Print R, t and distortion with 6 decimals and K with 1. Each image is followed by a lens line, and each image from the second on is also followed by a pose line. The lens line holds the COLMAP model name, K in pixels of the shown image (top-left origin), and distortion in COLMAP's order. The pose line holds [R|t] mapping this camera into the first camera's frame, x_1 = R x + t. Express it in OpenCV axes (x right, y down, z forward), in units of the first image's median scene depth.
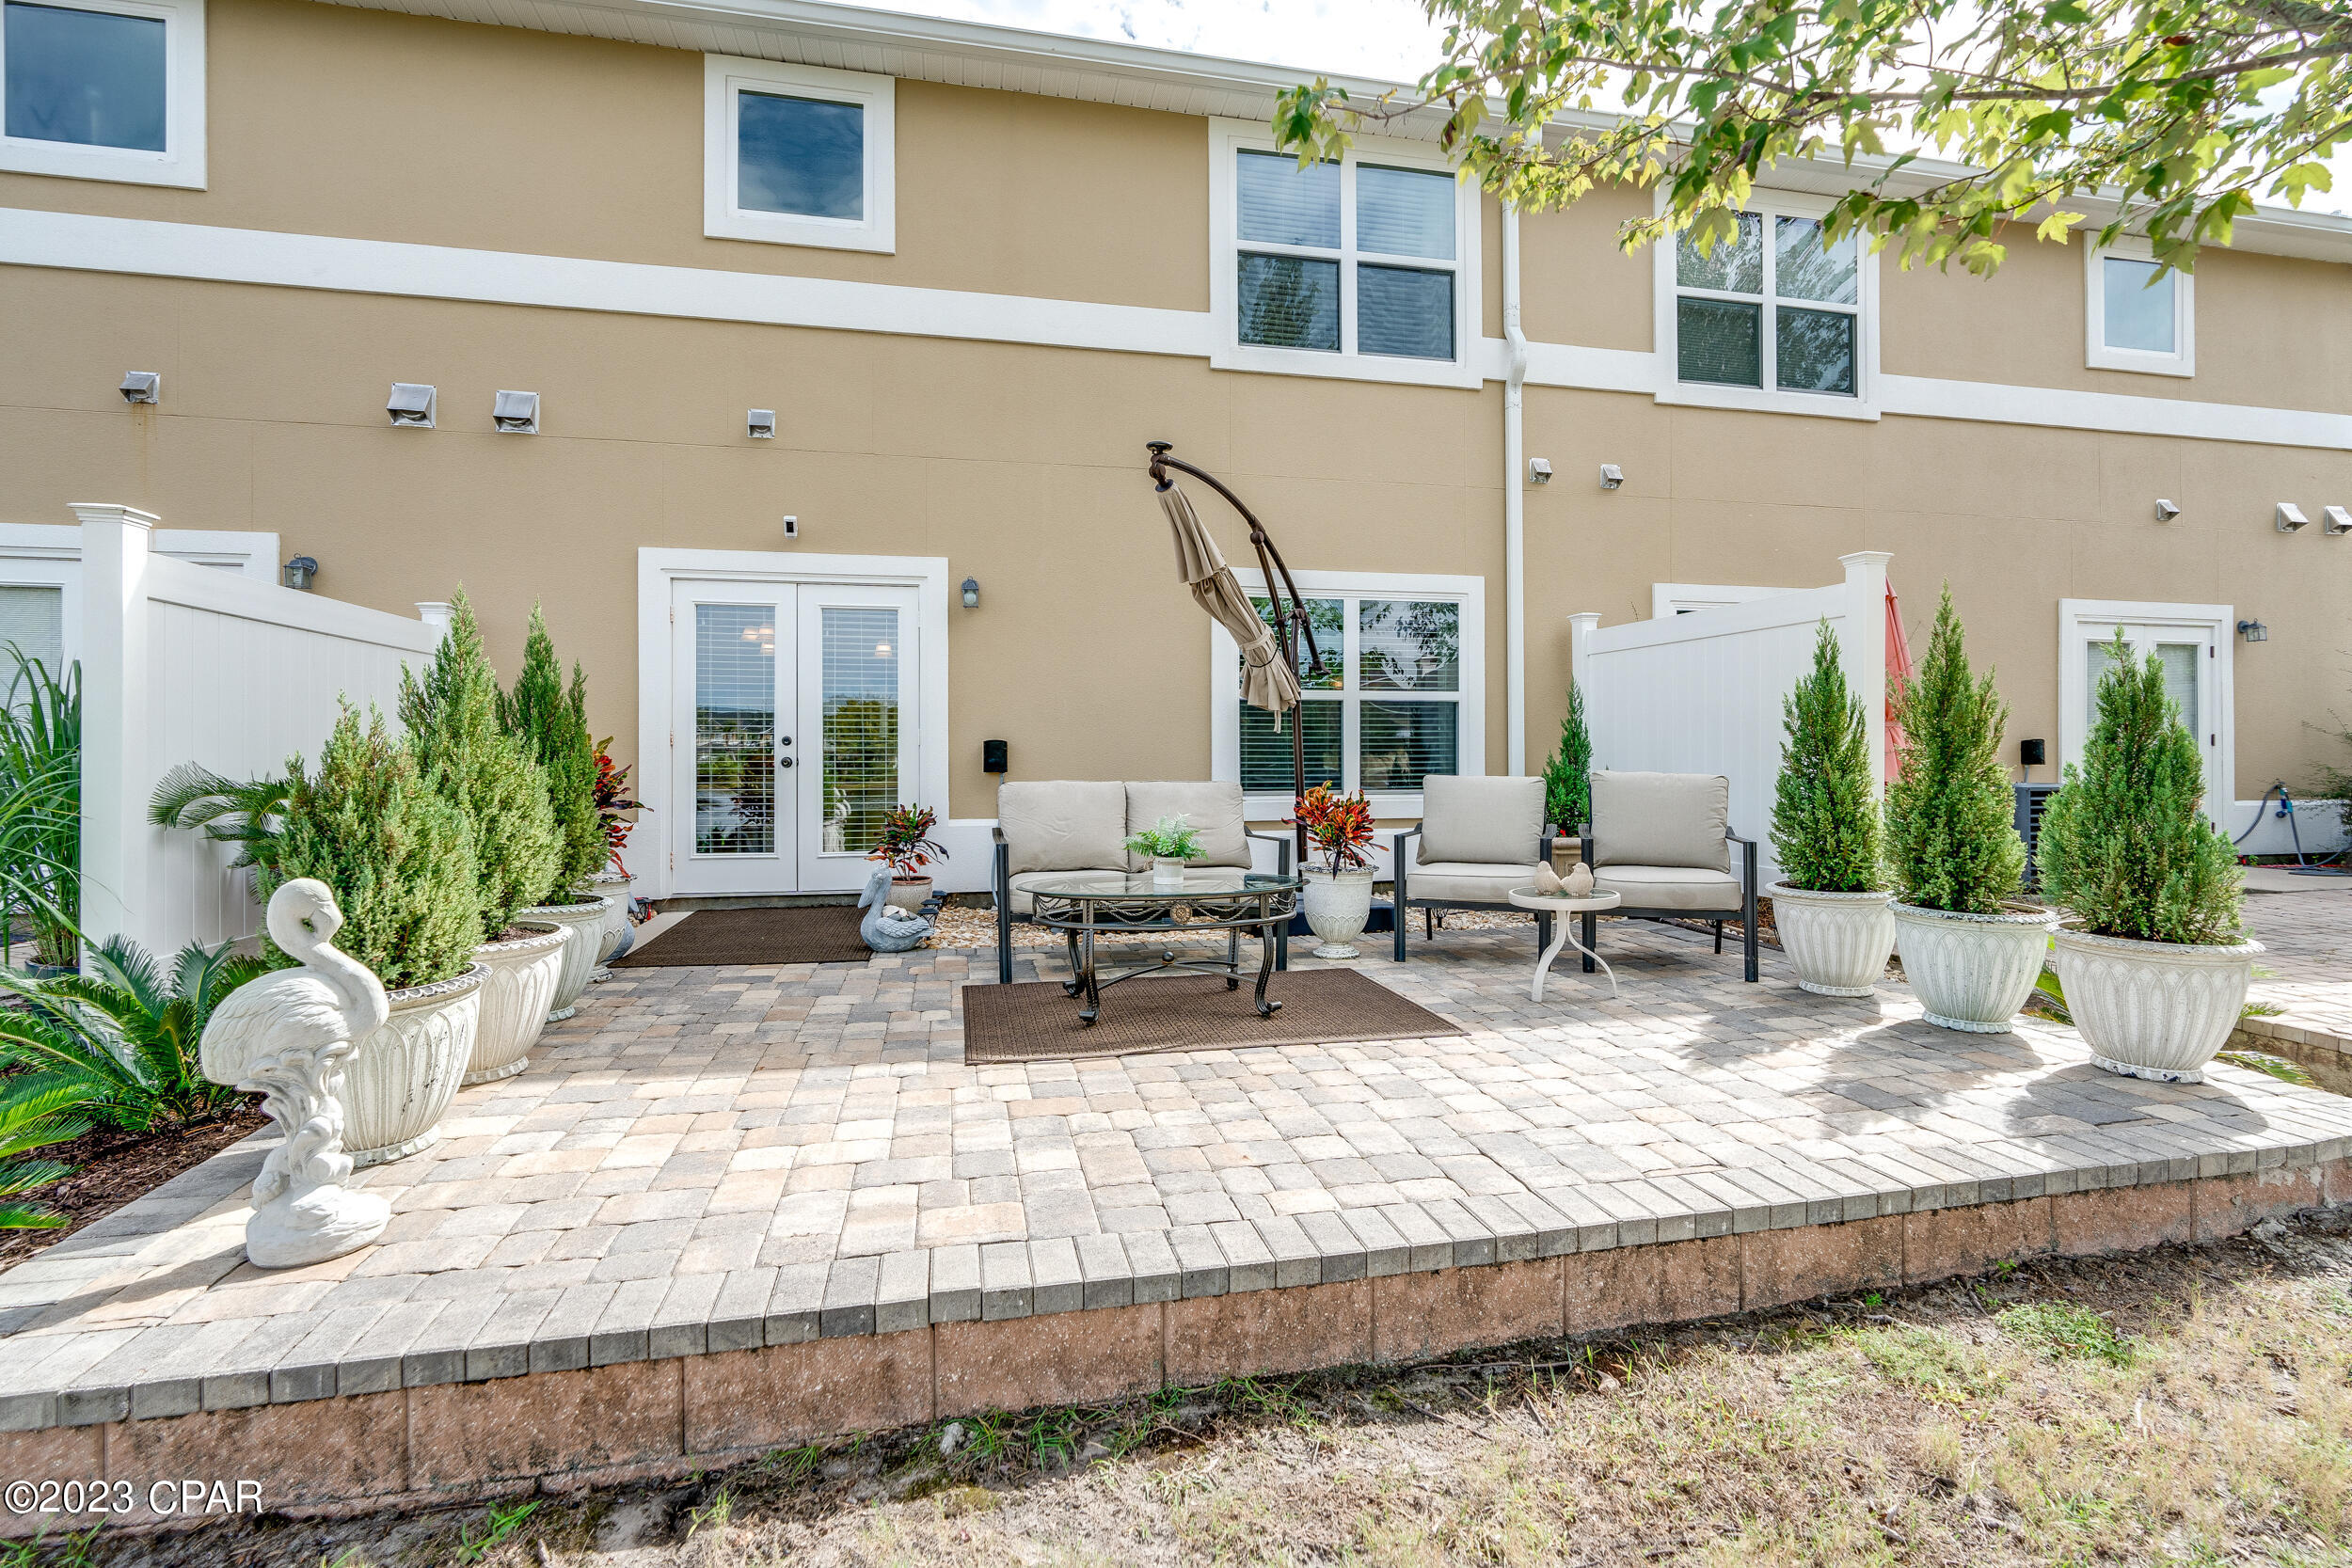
lens RADIAL K [[1059.0, 0, 1176.0], [0, 1059.0, 784.0], [0, 0, 1]] dist [-0.003287, 0.000039]
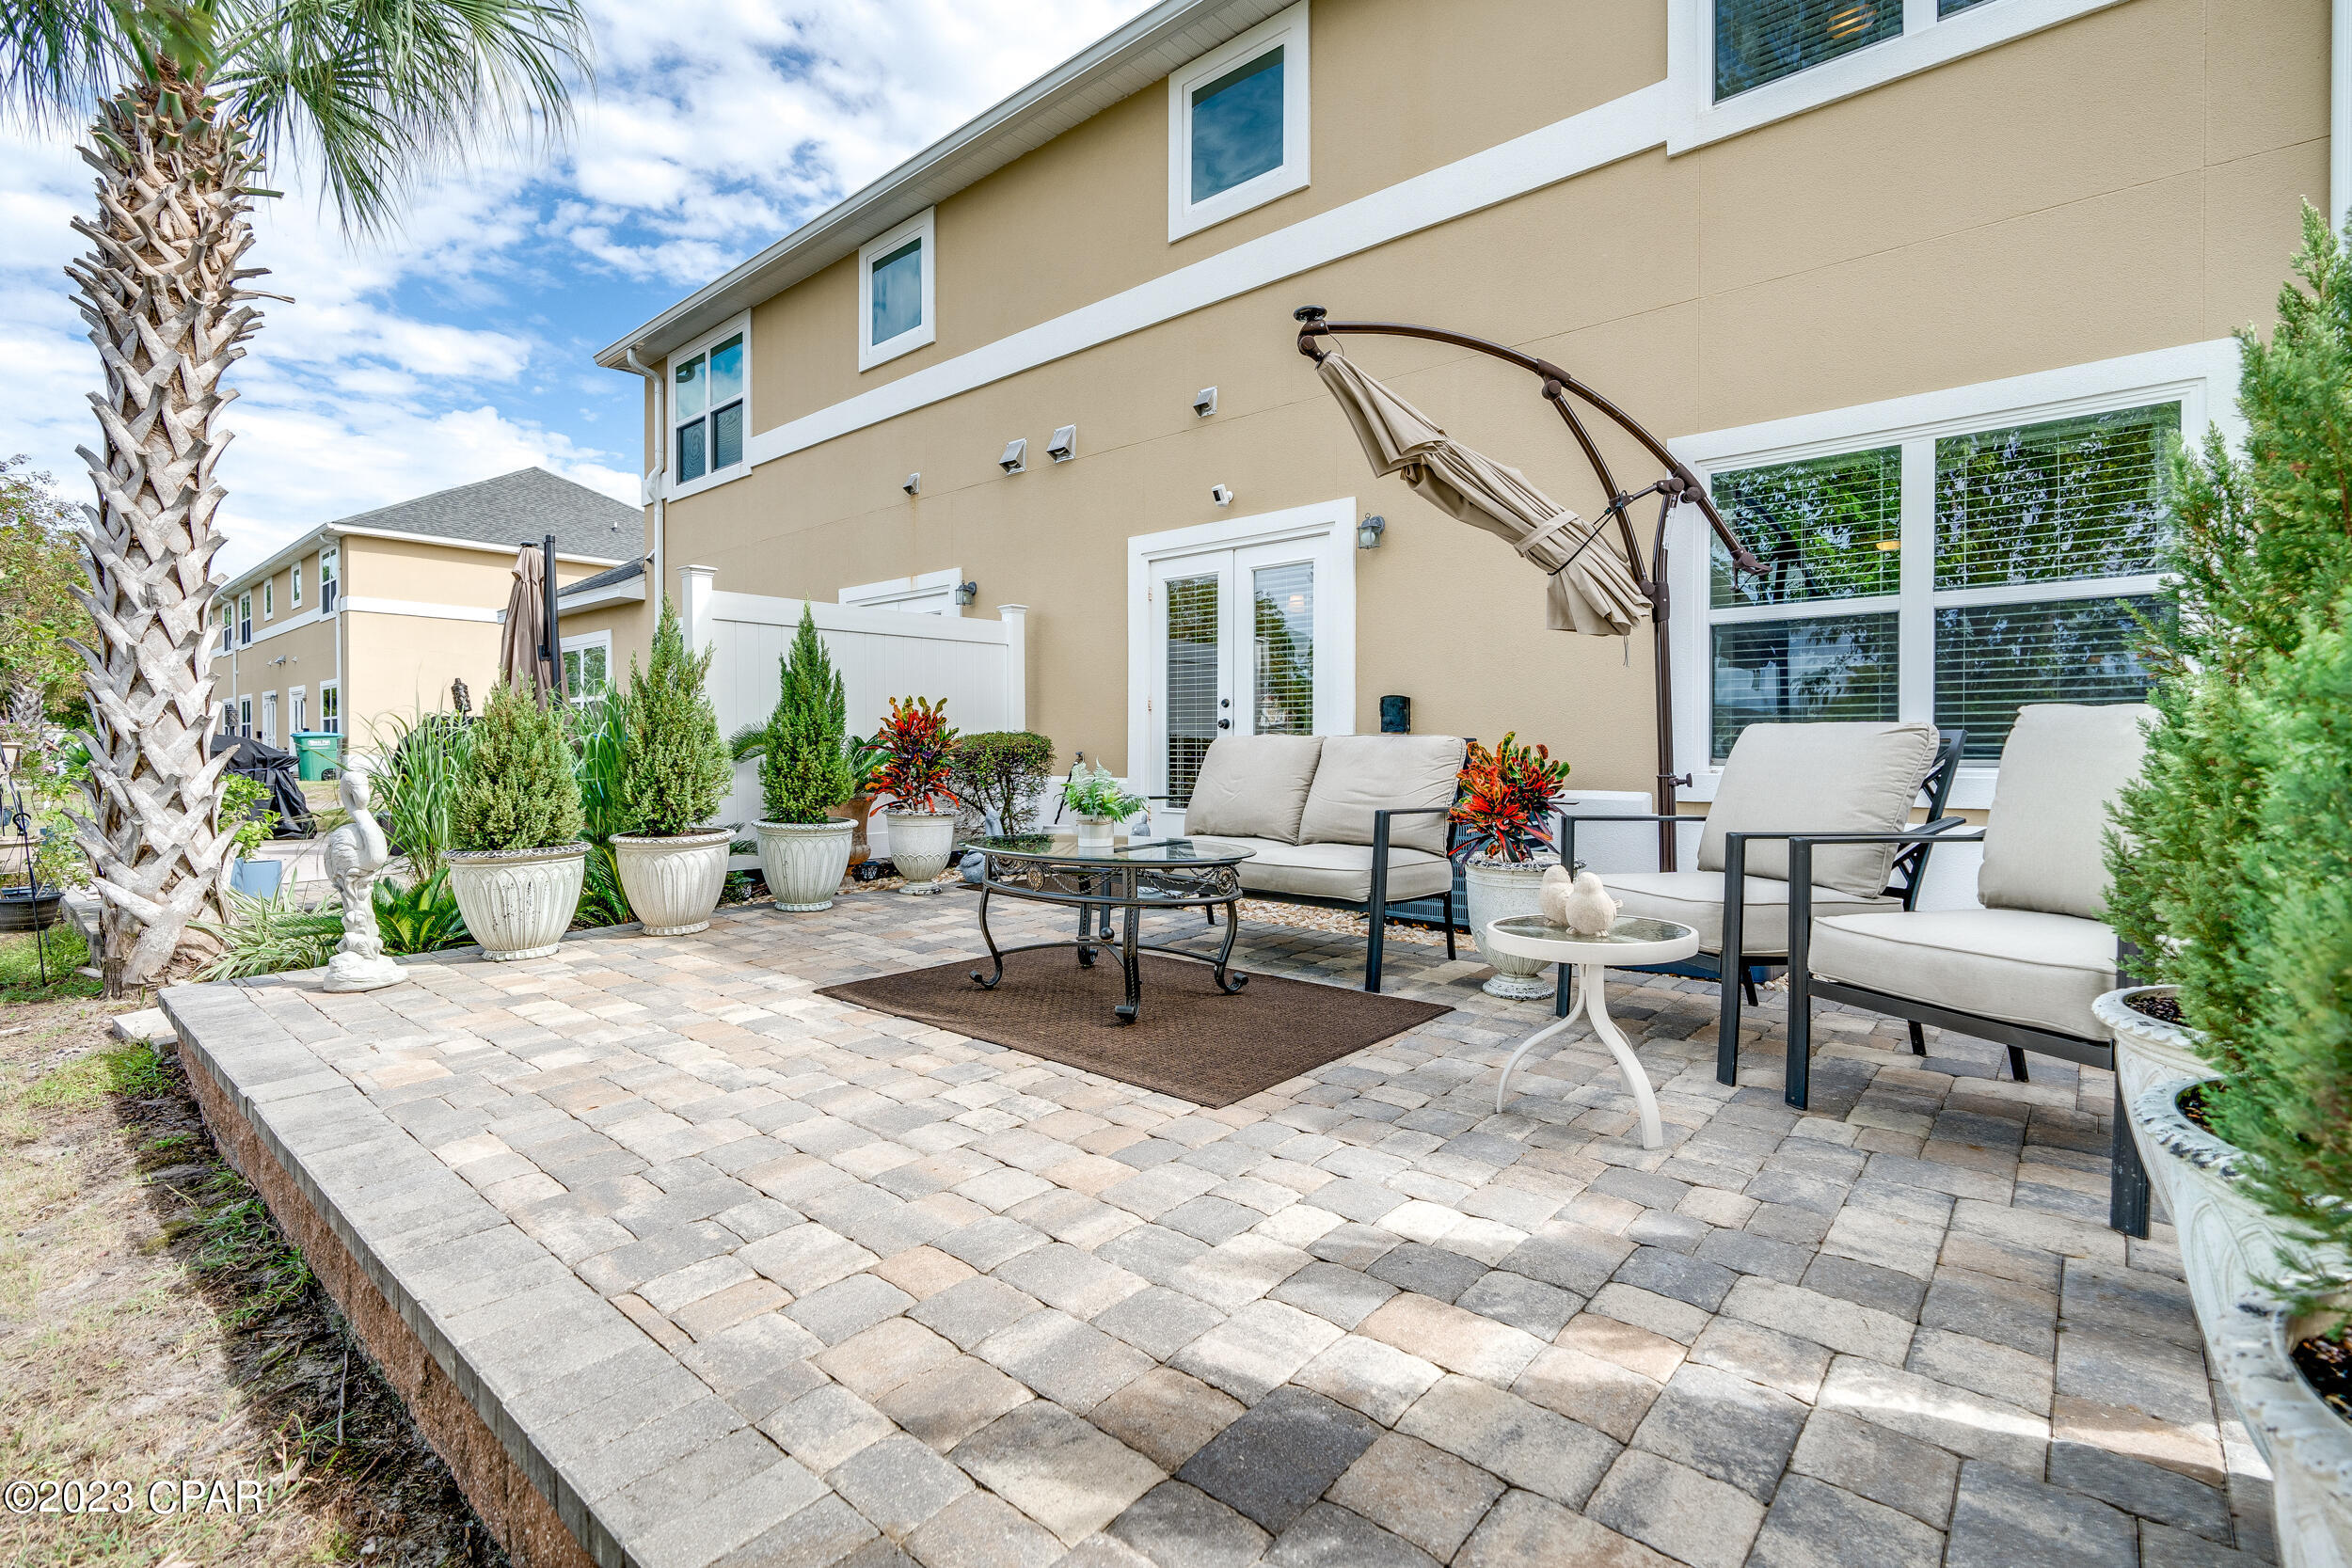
lens RADIAL K [[1067.0, 0, 1168.7], [0, 1067.0, 773.0], [0, 0, 1]] dist [-0.003231, -0.000444]
pose [[0.595949, 0.023090, -0.802690, 0.453733], [-0.018957, 0.999712, 0.014683, 0.013795], [0.802798, 0.006466, 0.596216, 0.344746]]
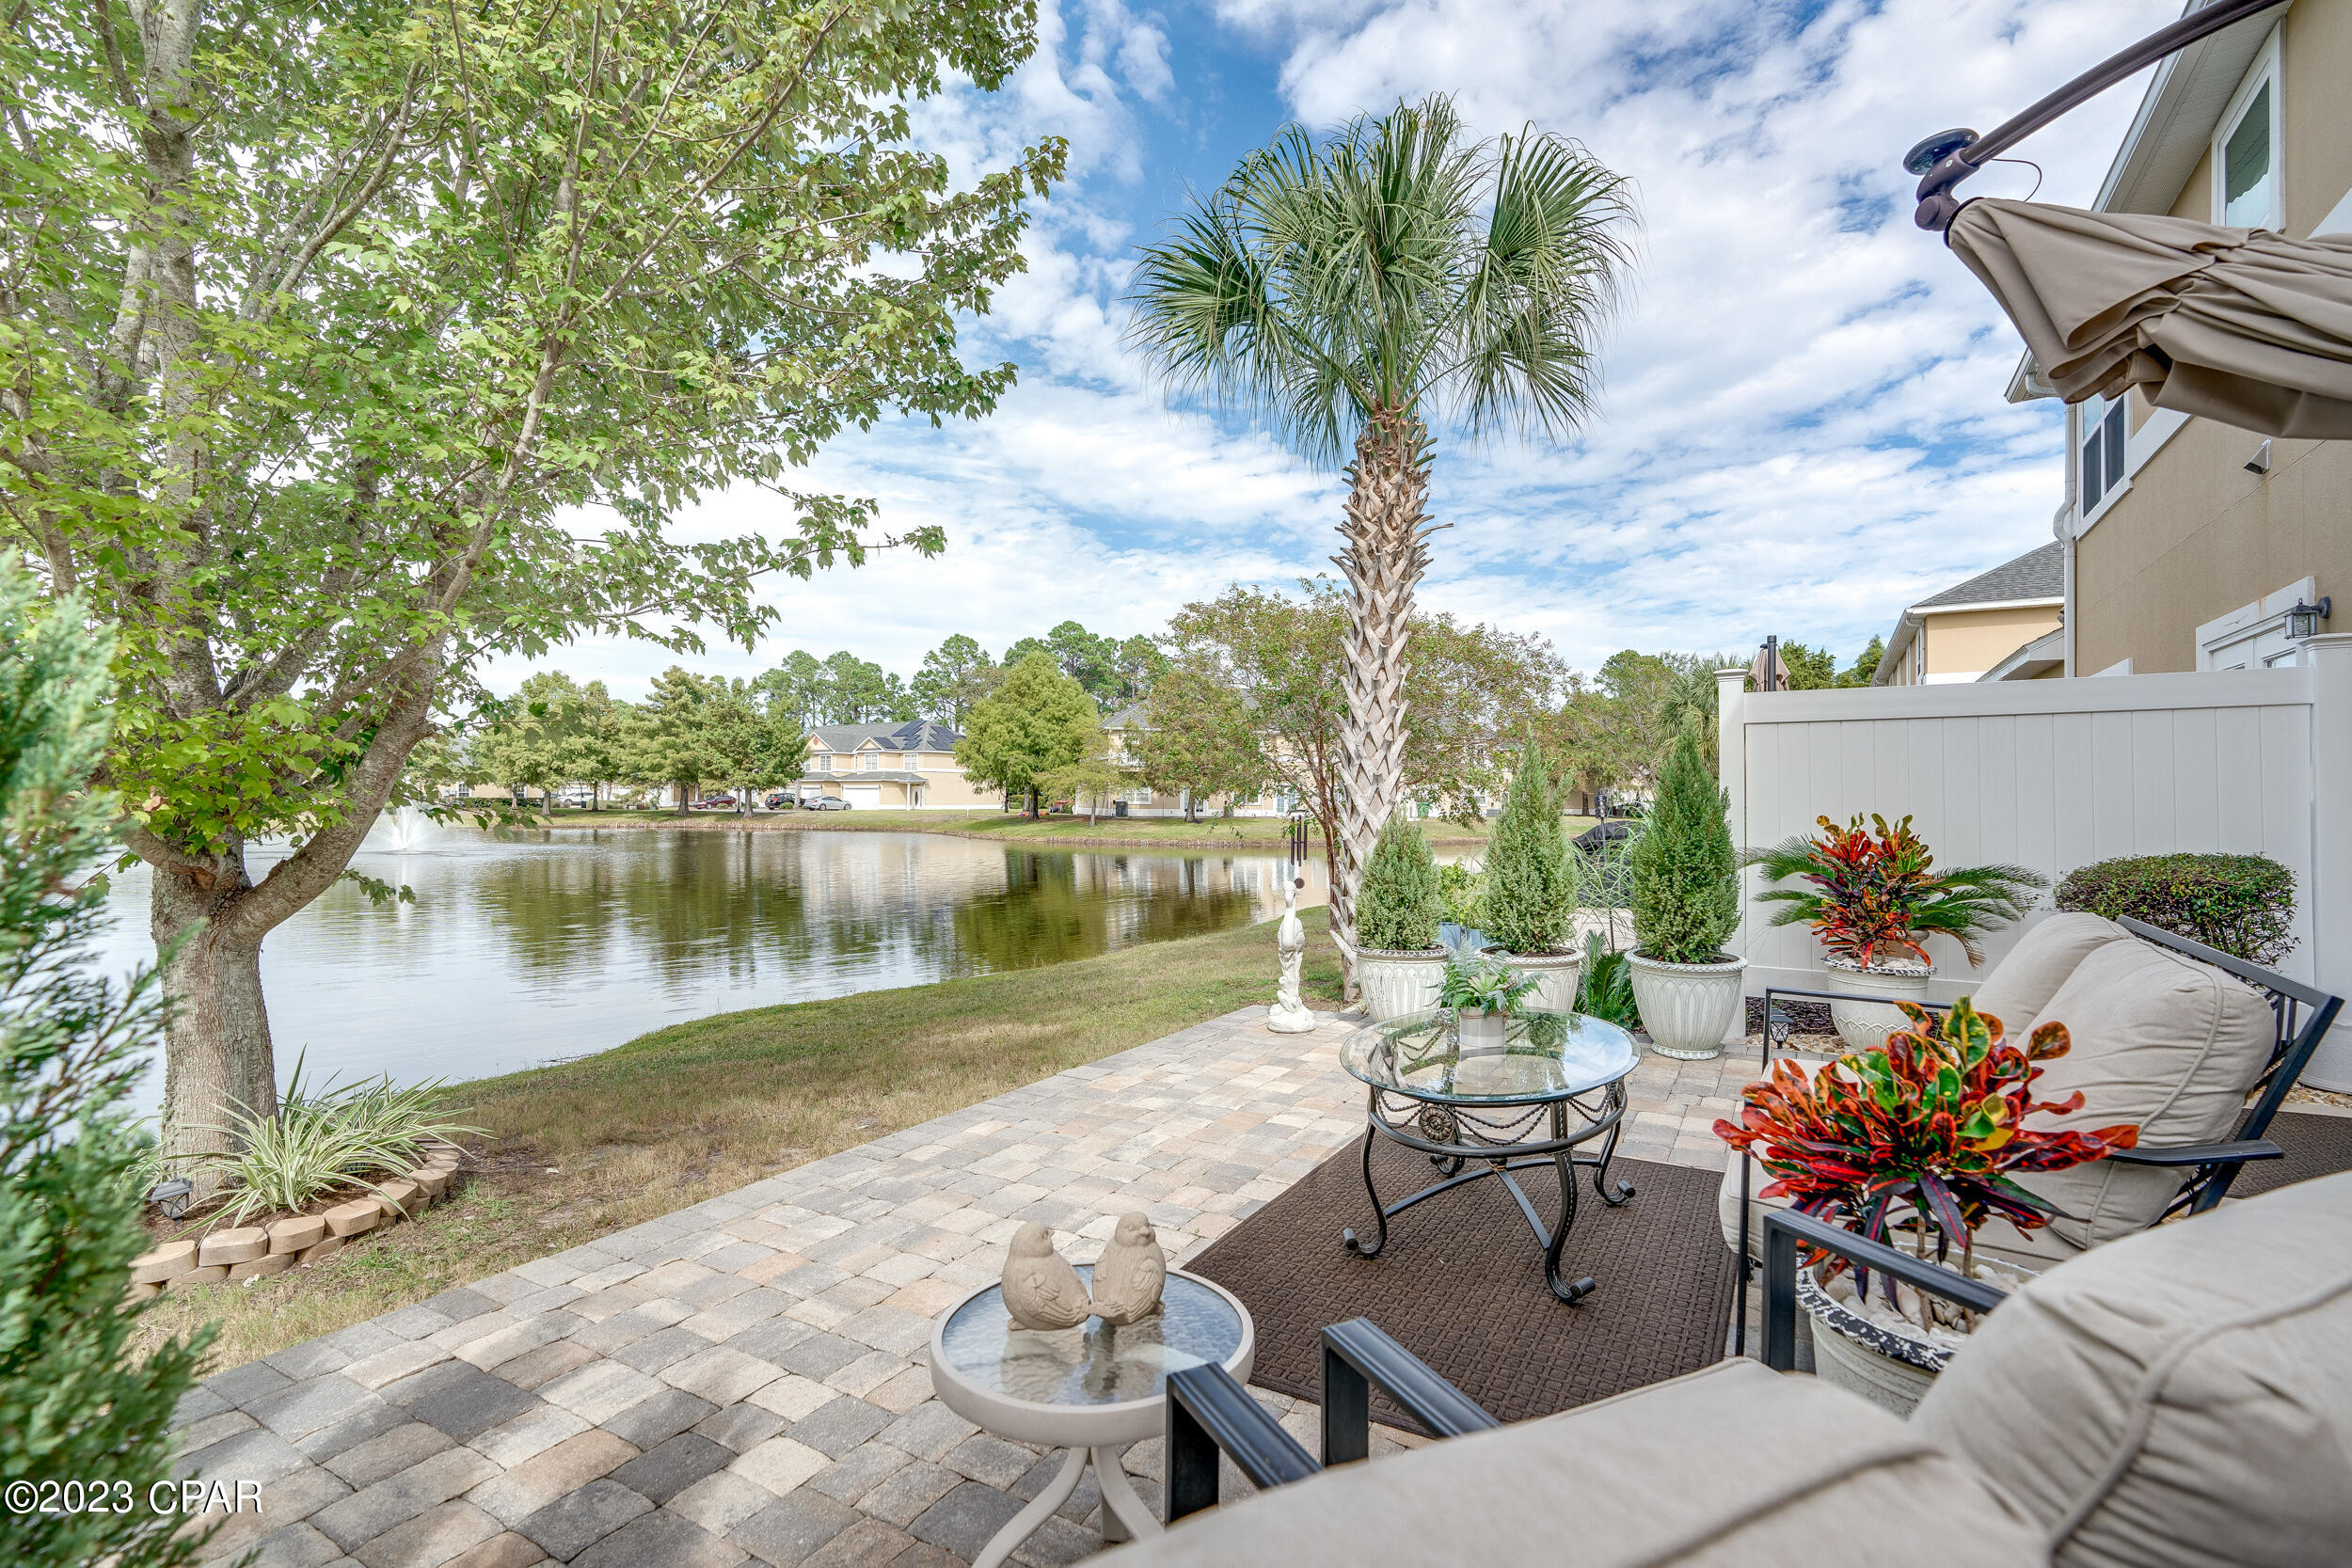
lens RADIAL K [[1058.0, 0, 1192.8], [0, 1058.0, 771.9], [0, 0, 1]] dist [-0.003129, 0.000154]
pose [[-0.673536, -0.019551, -0.738896, 0.401780], [-0.015318, 0.999805, -0.012491, -0.044445], [0.738996, 0.002906, -0.673703, 0.845107]]
